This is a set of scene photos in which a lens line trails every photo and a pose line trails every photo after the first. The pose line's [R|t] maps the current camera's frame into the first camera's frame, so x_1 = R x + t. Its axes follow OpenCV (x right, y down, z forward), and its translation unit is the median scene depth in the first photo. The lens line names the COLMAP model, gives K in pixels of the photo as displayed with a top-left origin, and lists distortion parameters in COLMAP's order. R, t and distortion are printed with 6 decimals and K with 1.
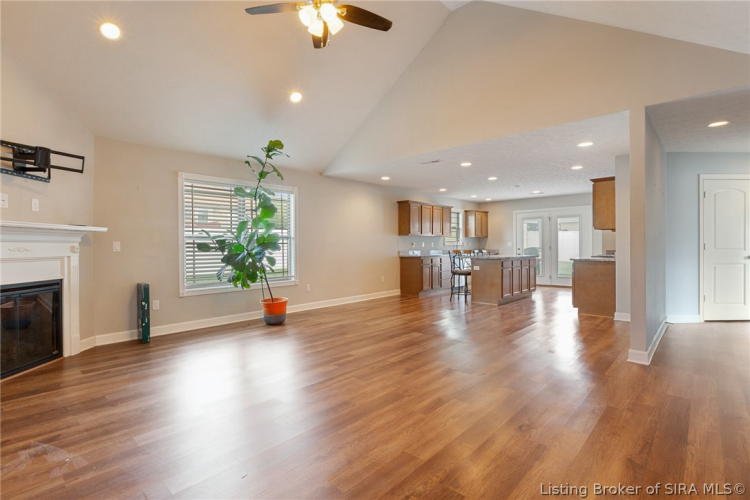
lens RADIAL K [[361.9, 0, 371.9], [0, 361.9, 246.8], [0, 0, 1]] dist [-0.012667, 0.002838]
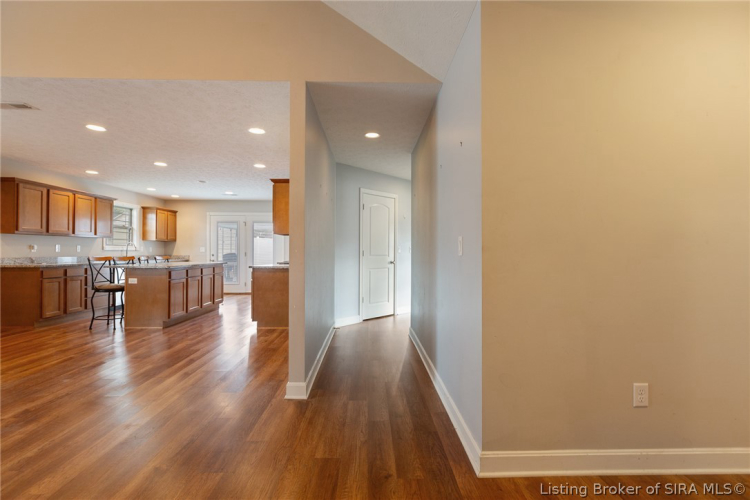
lens RADIAL K [[335.1, 0, 377.2], [0, 335.1, 249.5], [0, 0, 1]] dist [-0.002571, 0.000991]
pose [[0.713545, 0.012589, 0.700497, 0.160766], [-0.005822, 0.999911, -0.012039, 0.000131], [-0.700586, 0.004512, 0.713554, 0.159417]]
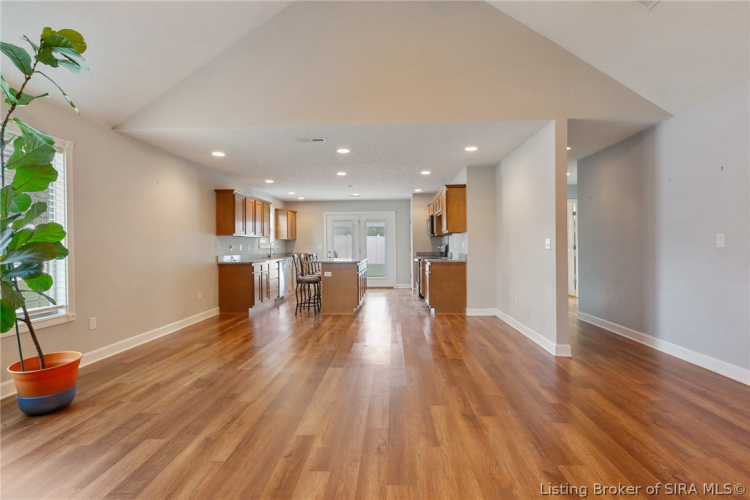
lens RADIAL K [[361.9, 0, 375.8], [0, 361.9, 248.5], [0, 0, 1]] dist [-0.012667, 0.002838]
pose [[0.762417, -0.003367, 0.647077, -0.179723], [0.007149, 0.999969, -0.003219, 0.000563], [-0.647046, 0.007080, 0.762418, 0.253484]]
